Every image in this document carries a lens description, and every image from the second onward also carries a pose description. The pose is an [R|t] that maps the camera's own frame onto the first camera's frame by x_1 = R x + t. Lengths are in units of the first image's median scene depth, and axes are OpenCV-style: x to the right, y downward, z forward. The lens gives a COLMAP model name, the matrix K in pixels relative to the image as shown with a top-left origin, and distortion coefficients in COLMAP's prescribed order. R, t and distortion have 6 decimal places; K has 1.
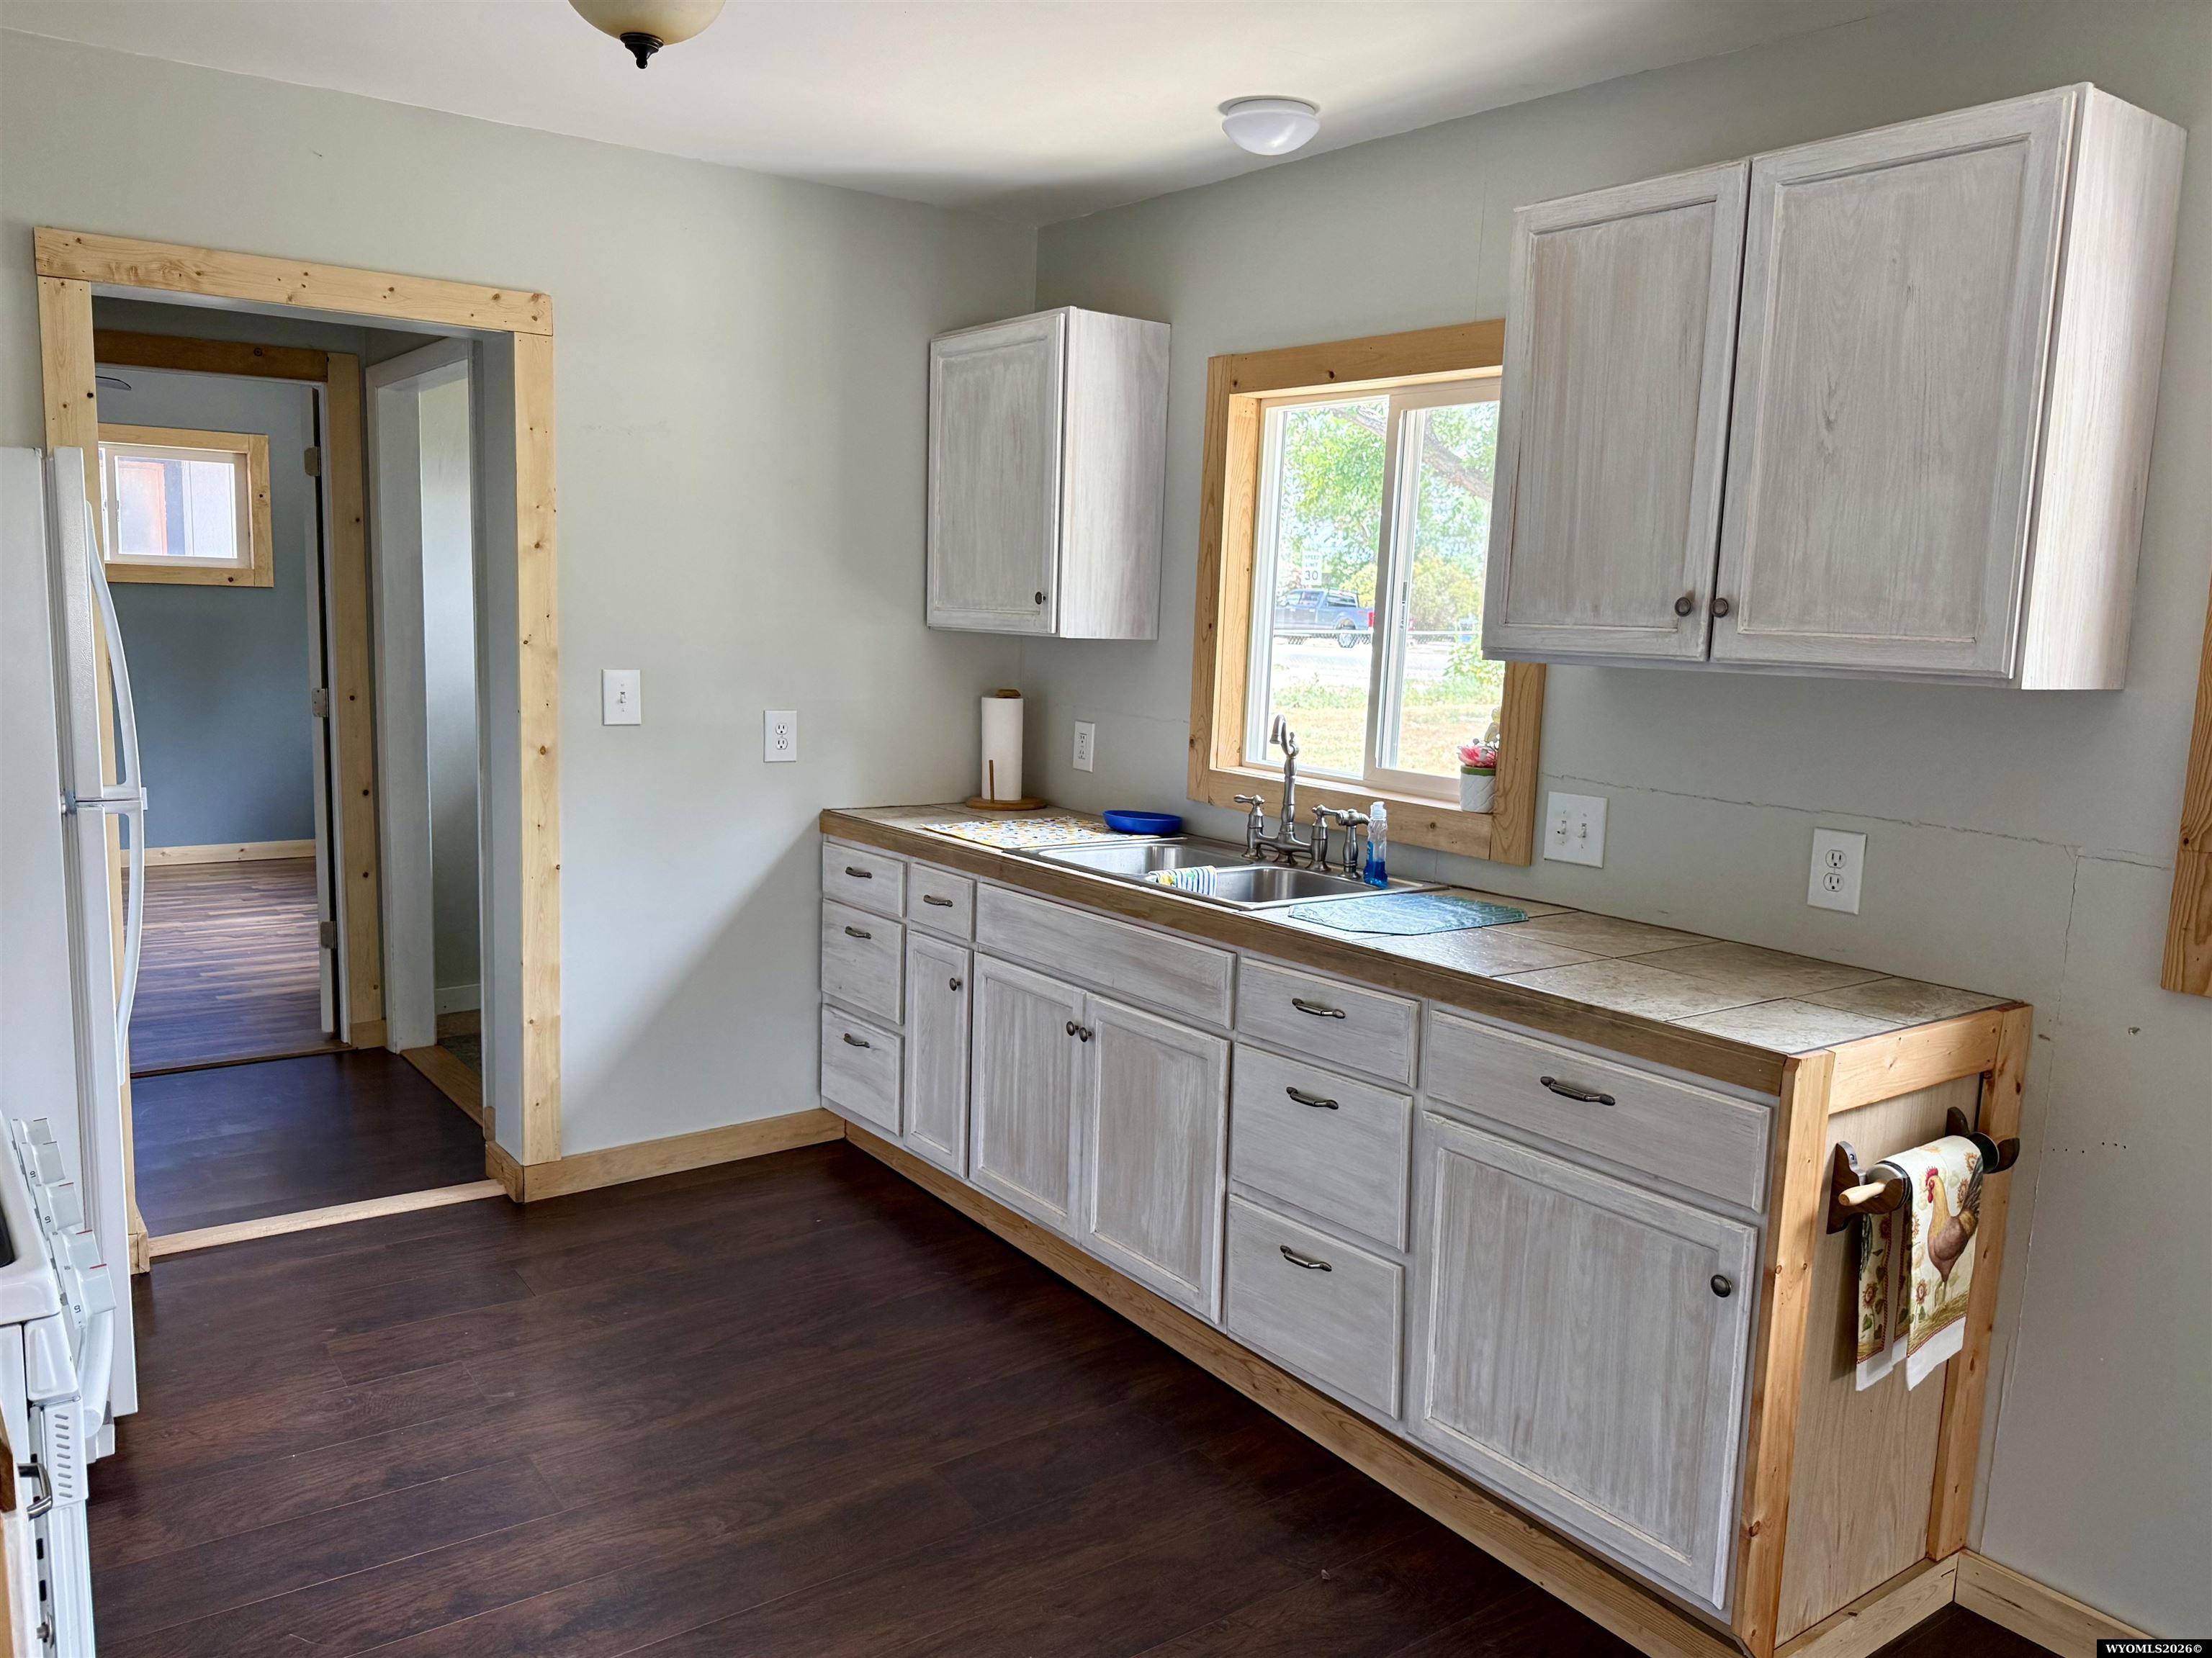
lens RADIAL K [[1580.3, 0, 1087.5], [0, 1580.3, 826.9], [0, 0, 1]] dist [0.051903, -0.063599]
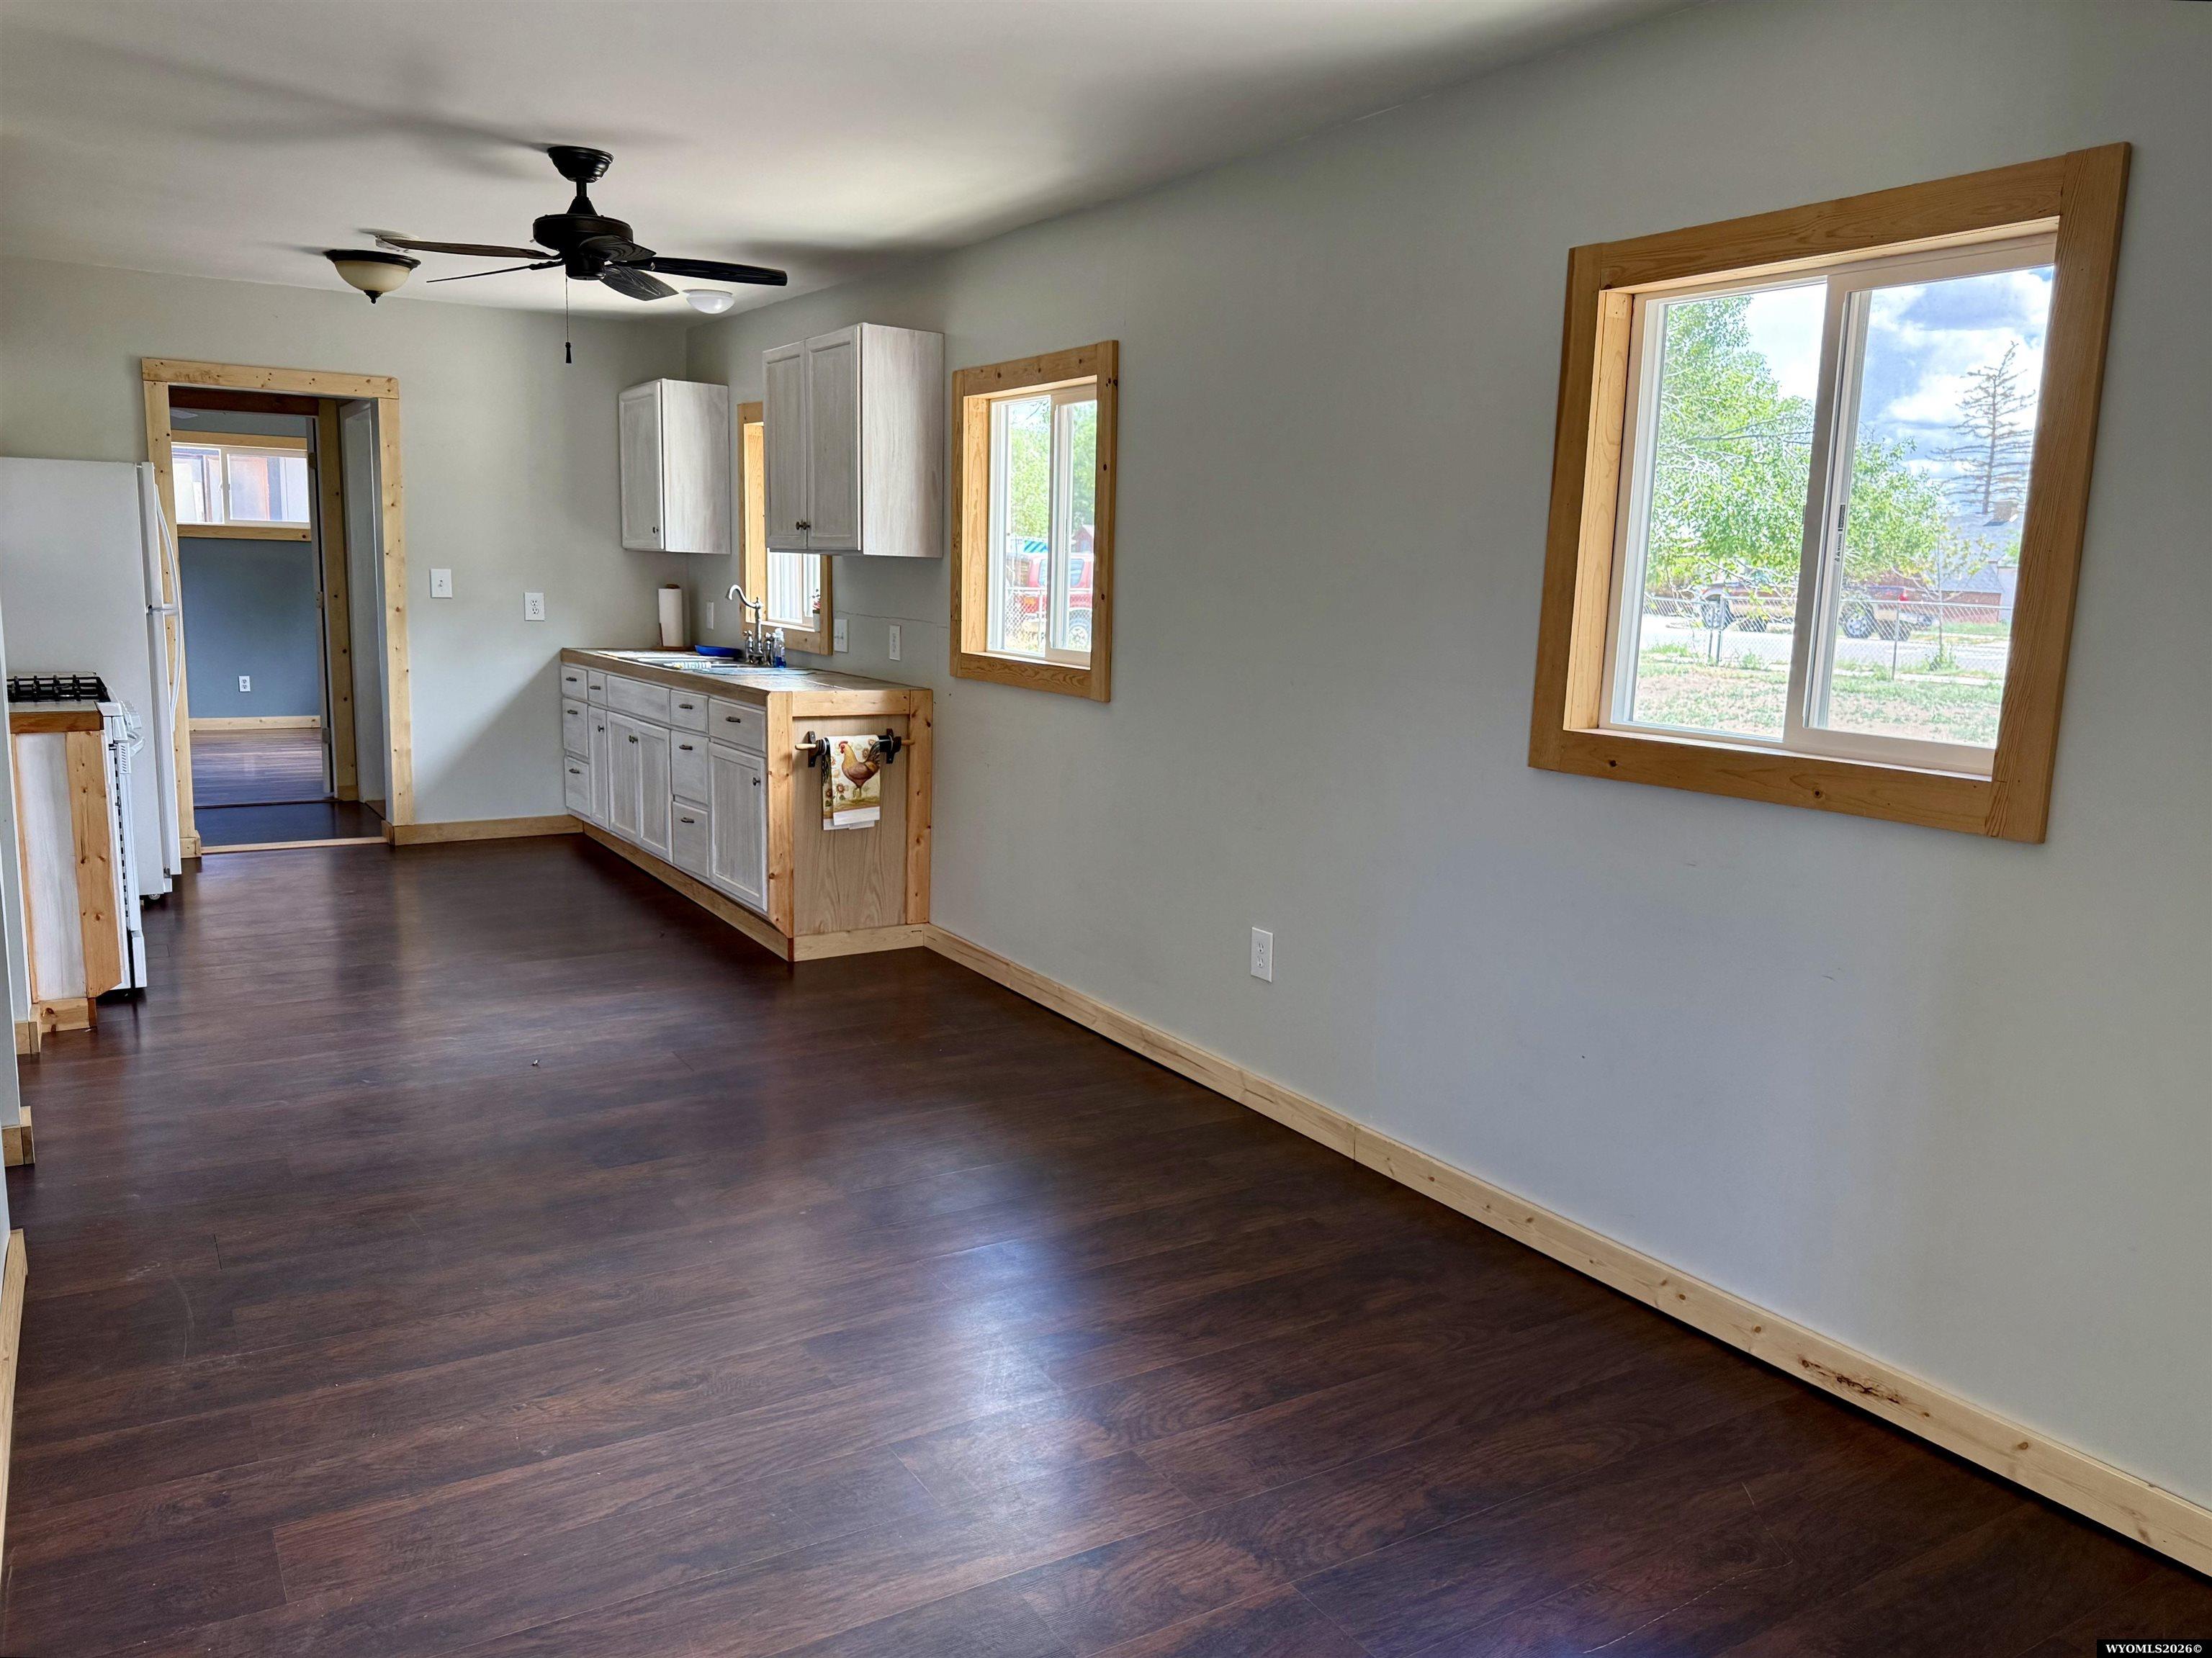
lens RADIAL K [[1580.3, 0, 1120.6], [0, 1580.3, 829.0], [0, 0, 1]] dist [0.051903, -0.063599]
pose [[0.997573, 0.002925, -0.069561, 0.656825], [-0.001513, 0.999792, 0.020348, 0.173091], [0.069606, -0.020193, 0.997370, -0.868323]]
